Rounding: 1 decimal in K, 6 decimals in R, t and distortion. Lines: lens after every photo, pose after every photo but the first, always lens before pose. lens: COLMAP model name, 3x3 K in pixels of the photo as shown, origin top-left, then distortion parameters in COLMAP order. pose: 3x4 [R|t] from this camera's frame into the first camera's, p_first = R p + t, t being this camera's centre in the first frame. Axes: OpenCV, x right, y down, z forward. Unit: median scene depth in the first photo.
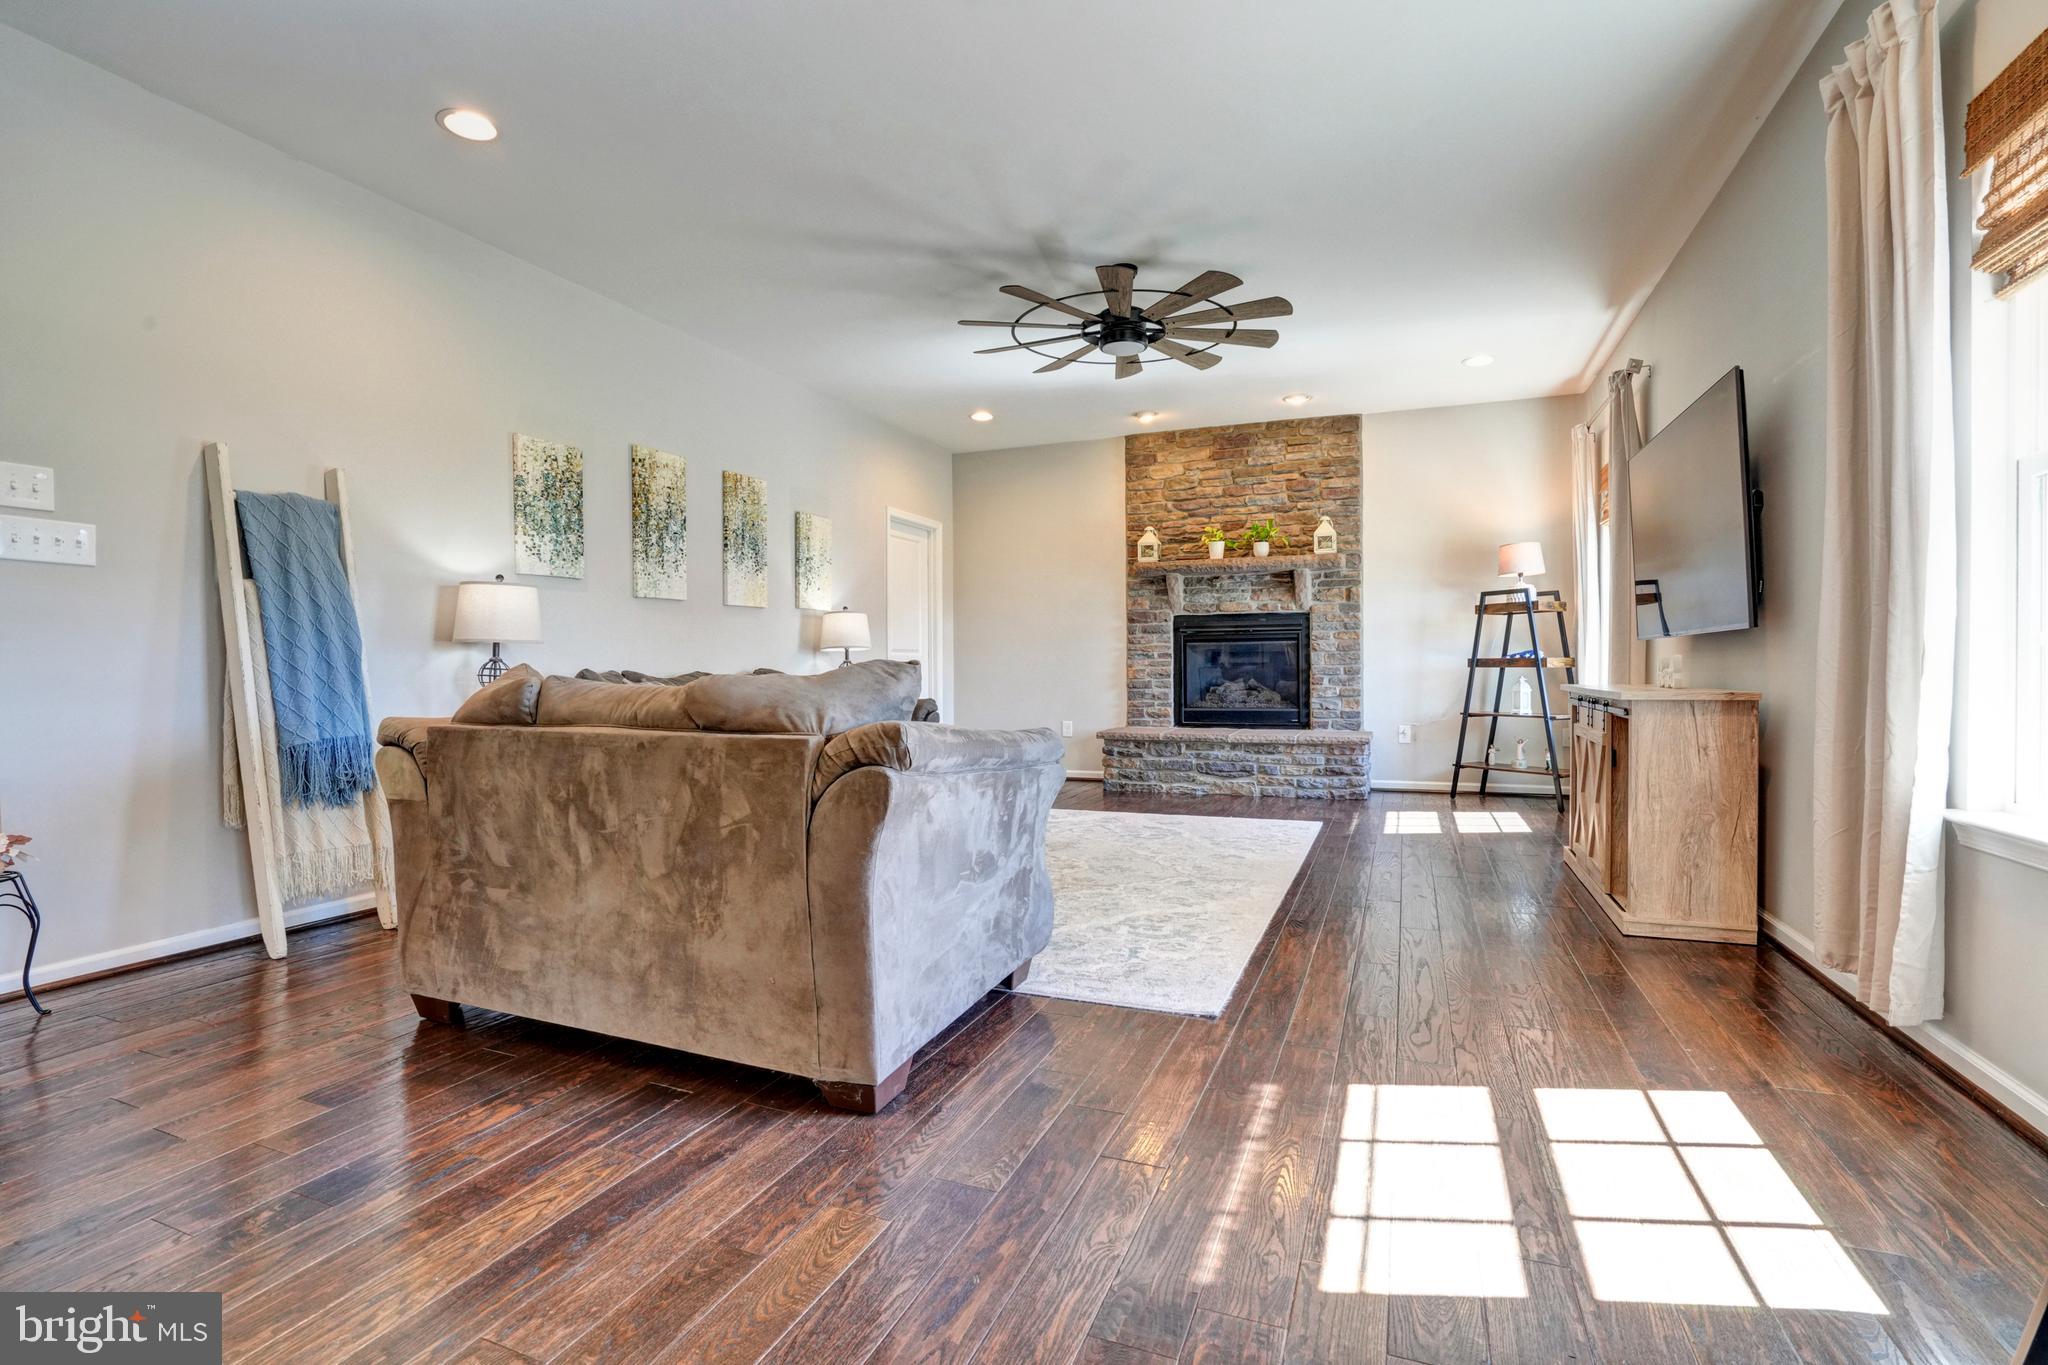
lens RADIAL K [[930.5, 0, 1025.2], [0, 930.5, 675.5], [0, 0, 1]] dist [-0.006159, -0.000121]
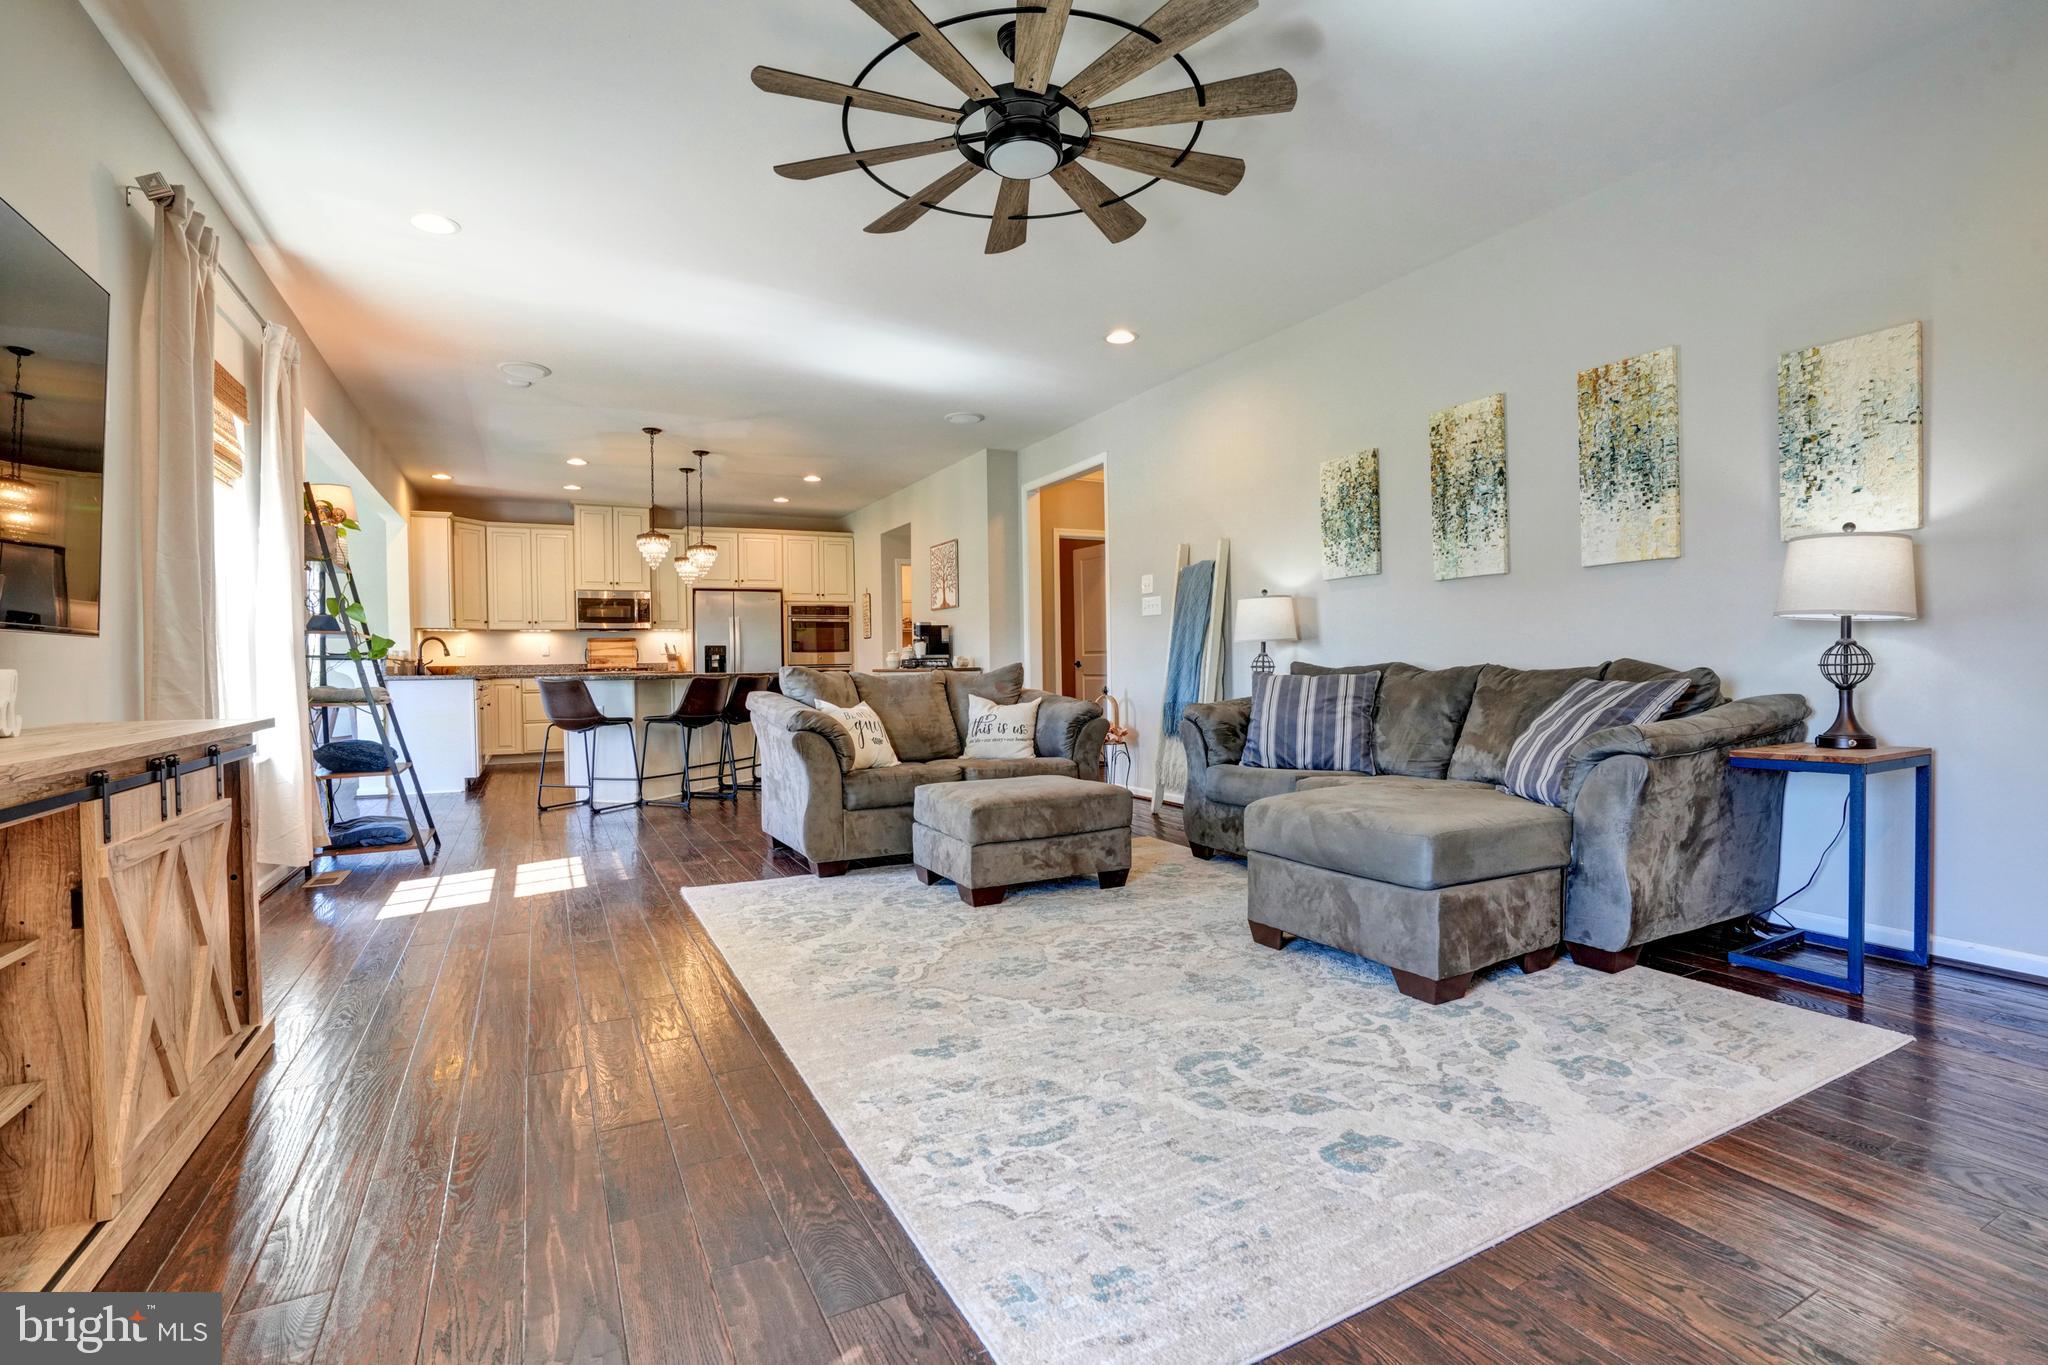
lens RADIAL K [[930.5, 0, 1016.7], [0, 930.5, 682.2], [0, 0, 1]] dist [-0.006159, -0.000121]
pose [[-0.637897, 0.029328, -0.769563, 0.571590], [0.006824, 0.999451, 0.032432, -0.019246], [0.770092, 0.015437, -0.637746, 1.336214]]
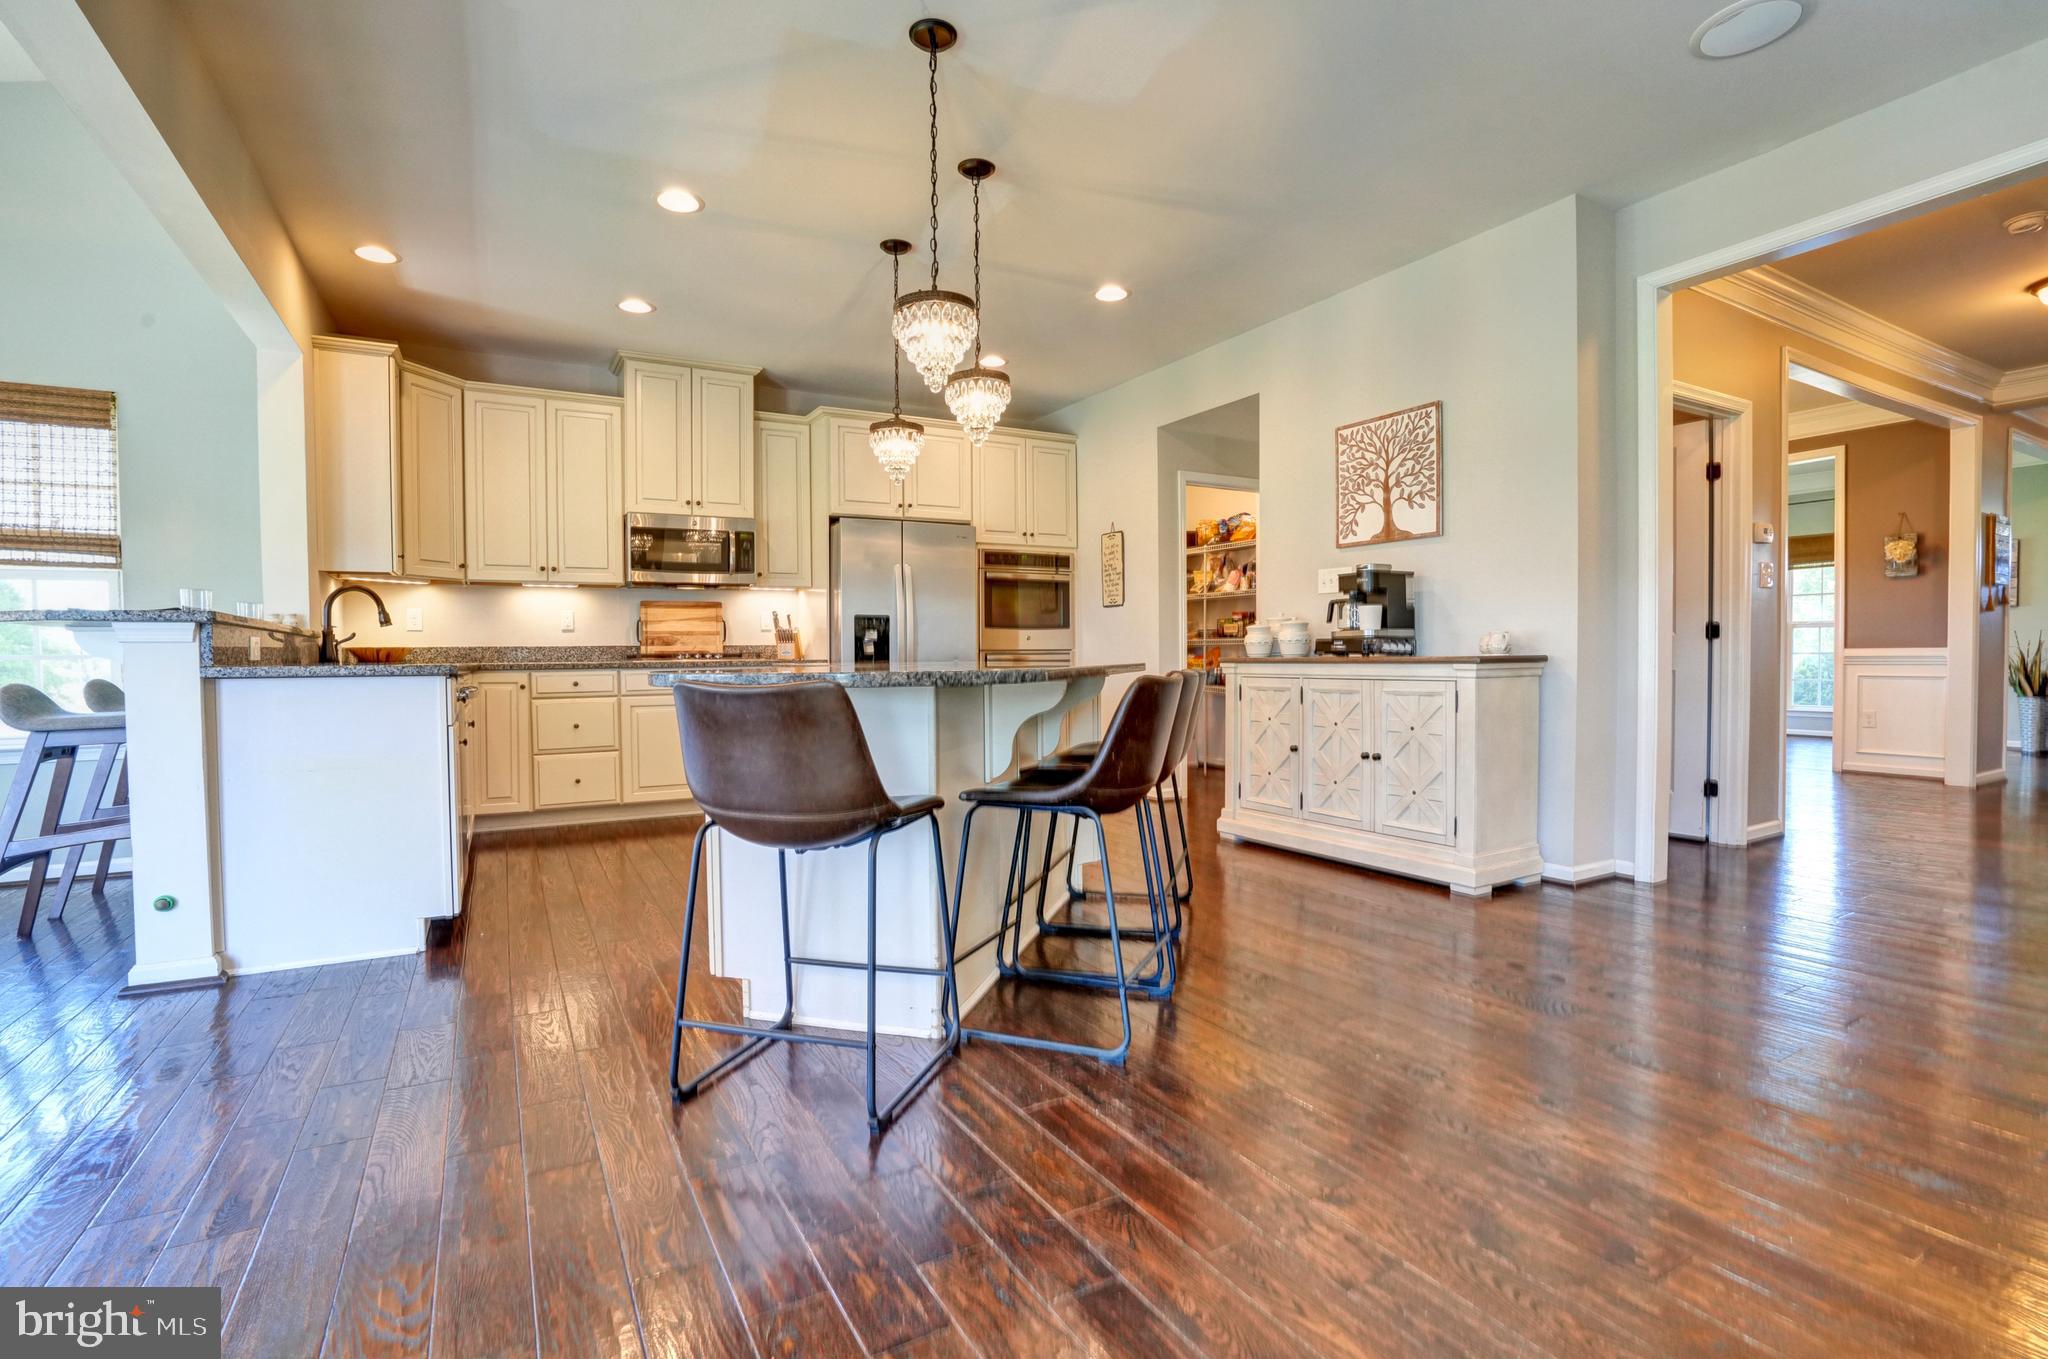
lens RADIAL K [[930.5, 0, 1034.5], [0, 930.5, 672.7], [0, 0, 1]] dist [-0.006159, -0.000121]
pose [[-0.597066, 0.026267, -0.801762, 0.427441], [-0.000986, 0.999439, 0.033478, -0.012985], [0.802192, 0.020779, -0.596705, 0.924550]]
